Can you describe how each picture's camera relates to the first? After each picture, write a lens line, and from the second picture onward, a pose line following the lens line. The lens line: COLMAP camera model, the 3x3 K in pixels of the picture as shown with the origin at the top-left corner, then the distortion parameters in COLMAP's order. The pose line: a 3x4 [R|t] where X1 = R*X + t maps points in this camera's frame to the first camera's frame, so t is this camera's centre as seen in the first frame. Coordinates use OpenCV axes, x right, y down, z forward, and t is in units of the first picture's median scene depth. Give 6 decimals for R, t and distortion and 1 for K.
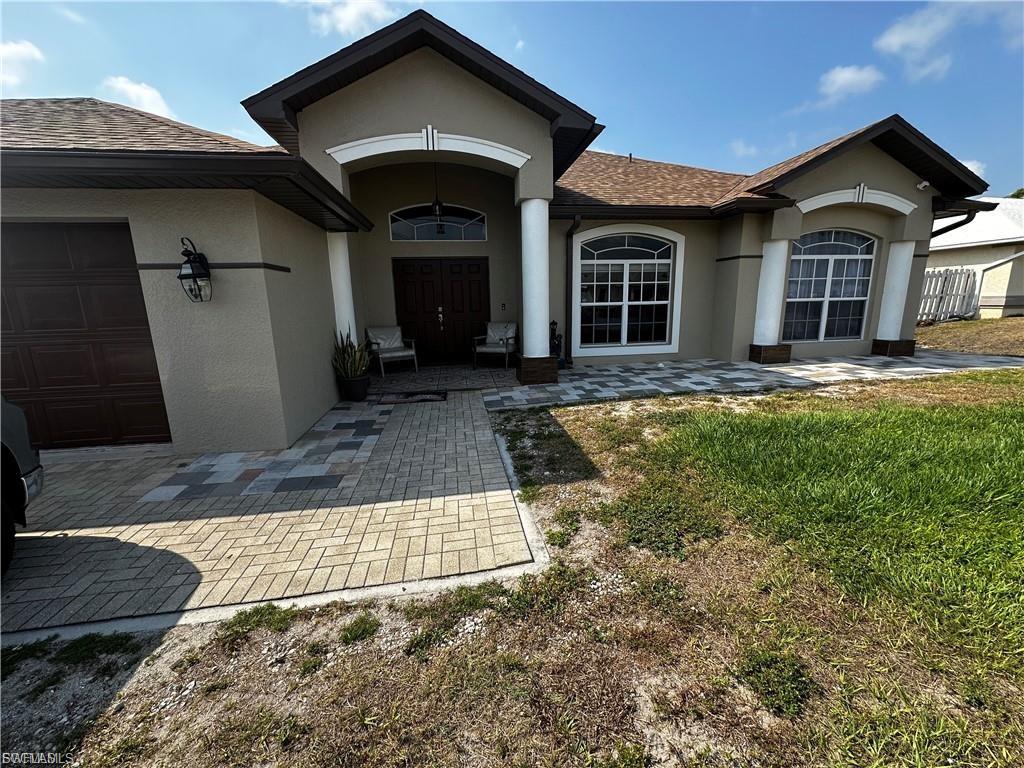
lens RADIAL K [[408.8, 0, 513.4], [0, 408.8, 382.8], [0, 0, 1]] dist [-0.003666, 0.000307]
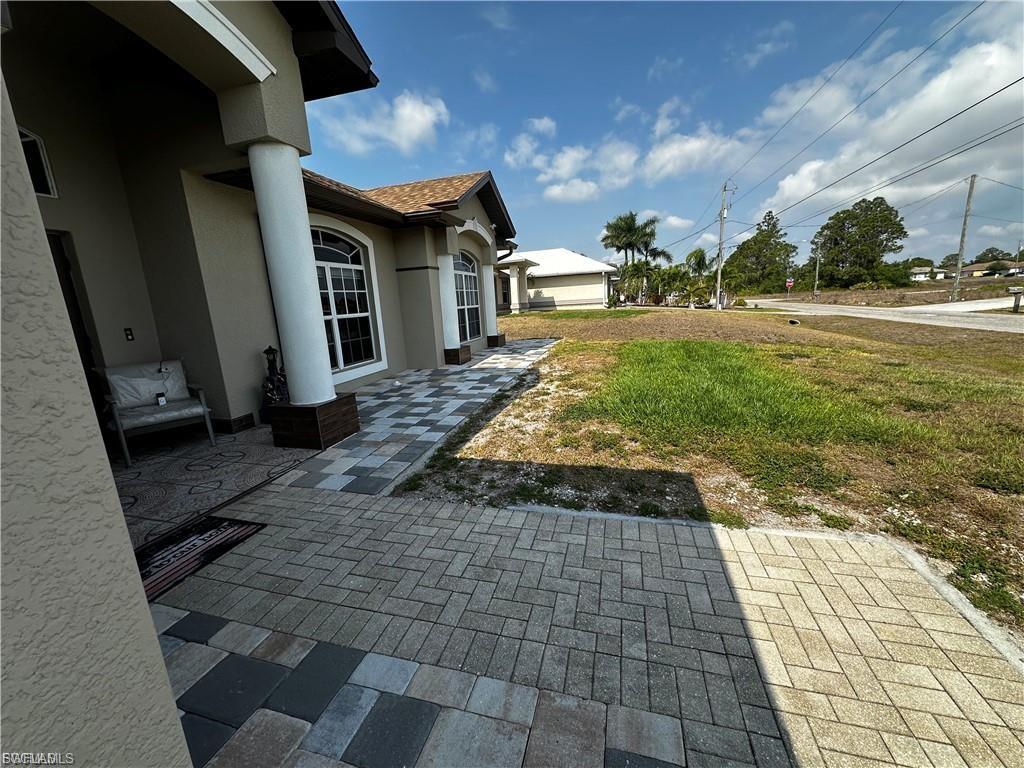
lens RADIAL K [[408.8, 0, 513.4], [0, 408.8, 382.8], [0, 0, 1]] dist [-0.003666, 0.000307]
pose [[0.396640, -0.182889, 0.899571, -0.511852], [0.230296, 0.968438, 0.095348, -0.108015], [-0.888617, 0.169349, 0.426240, 0.610638]]
